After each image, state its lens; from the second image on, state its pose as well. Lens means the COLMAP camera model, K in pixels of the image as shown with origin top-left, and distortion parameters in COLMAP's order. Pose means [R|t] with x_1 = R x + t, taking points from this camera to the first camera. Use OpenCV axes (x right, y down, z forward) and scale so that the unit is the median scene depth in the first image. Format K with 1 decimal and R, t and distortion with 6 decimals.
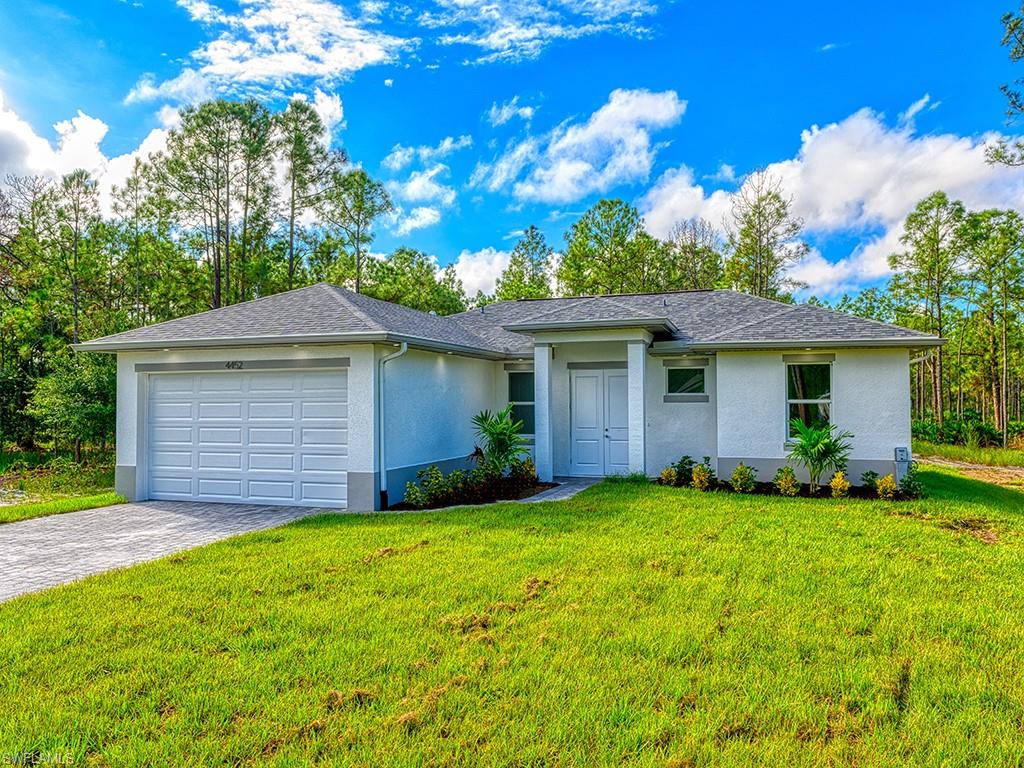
lens RADIAL K [[761.4, 0, 512.0], [0, 761.4, 384.0], [0, 0, 1]] dist [0.004916, 0.003115]
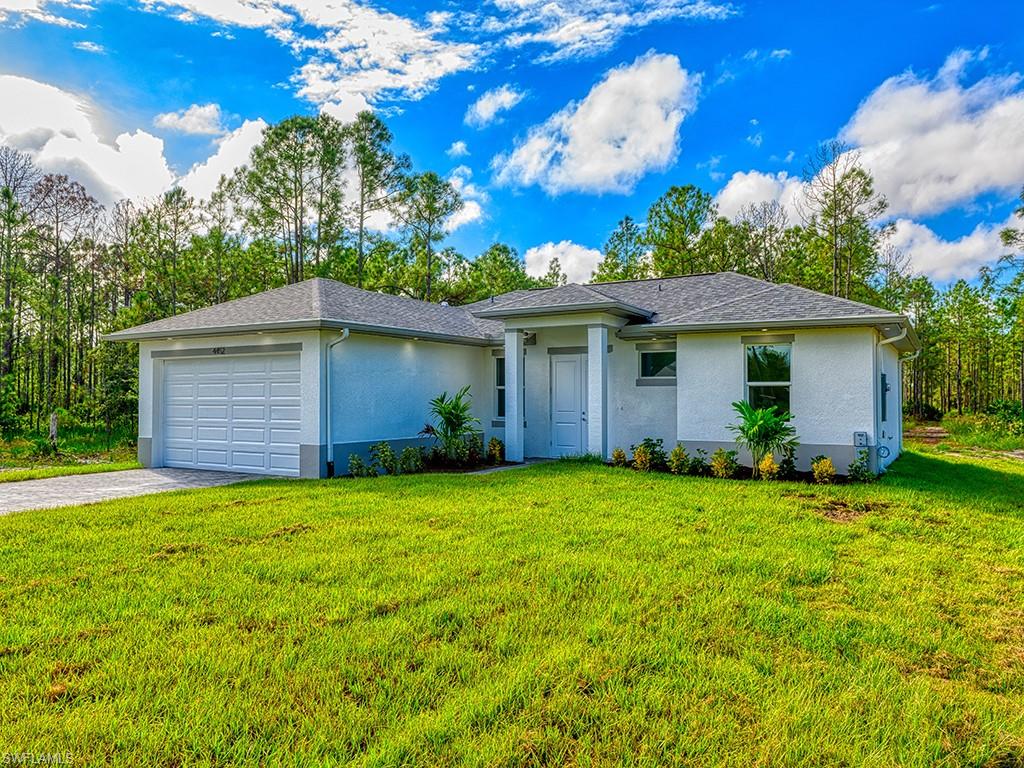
lens RADIAL K [[741.0, 0, 501.5], [0, 741.0, 396.9], [0, 0, 1]] dist [-0.010853, -0.002374]
pose [[0.974122, 0.004236, -0.225985, 0.167484], [0.001627, 0.999667, 0.025755, 0.009008], [0.226019, -0.025456, 0.973790, 0.005054]]
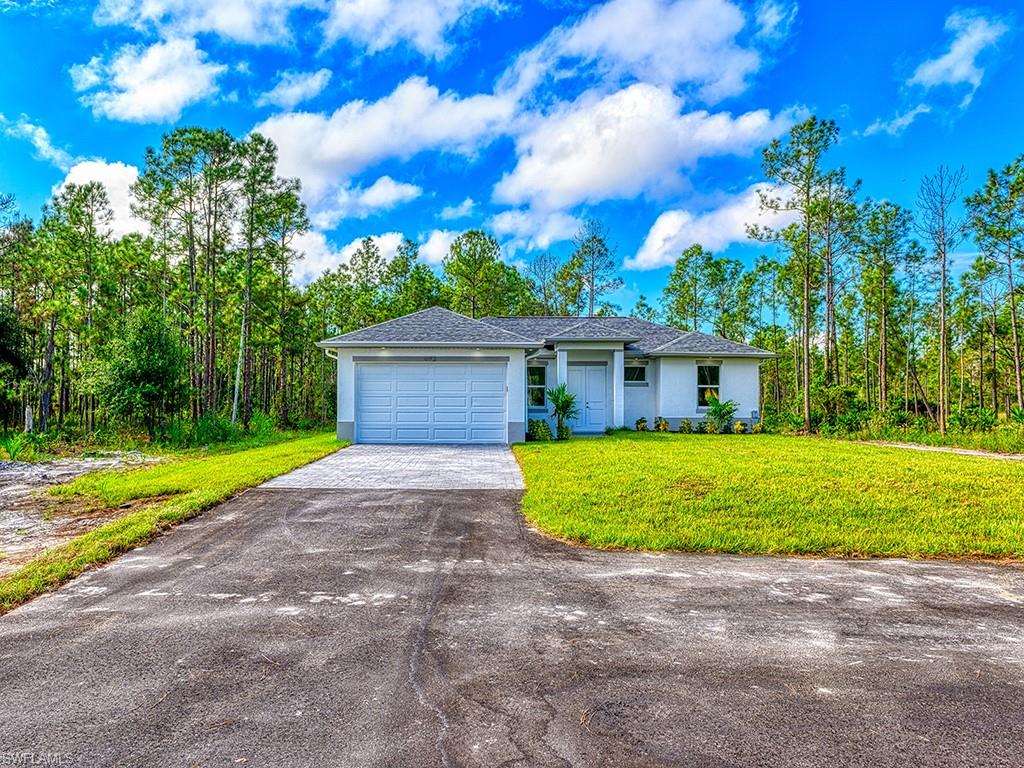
lens RADIAL K [[741.0, 0, 501.5], [0, 741.0, 396.9], [0, 0, 1]] dist [-0.010853, -0.002374]
pose [[0.942344, 0.007378, 0.334565, -0.409714], [-0.015644, 0.999635, 0.022019, 0.010507], [-0.334281, -0.025983, 0.942115, -0.306254]]
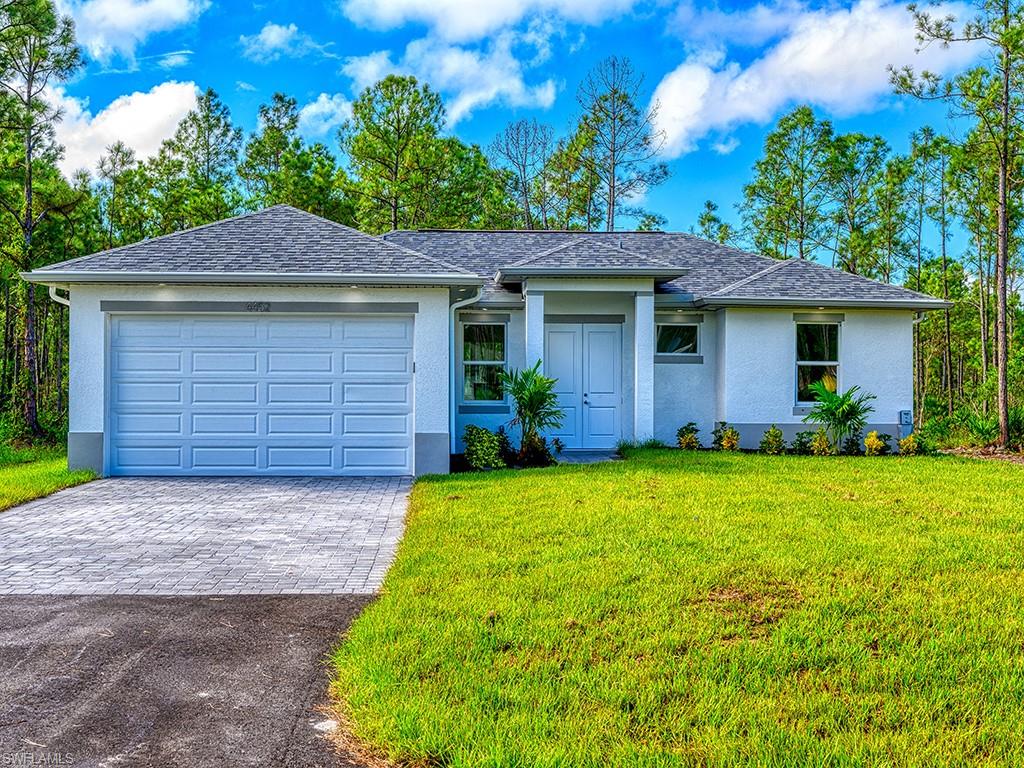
lens RADIAL K [[1283.6, 0, 512.0], [0, 1283.6, 384.0], [0, 0, 1]] dist [0.004101, -0.019920]
pose [[0.932127, 0.009023, 0.362019, -0.331292], [-0.018614, 0.999562, 0.023013, 0.011610], [-0.361653, -0.028189, 0.931887, -0.212768]]
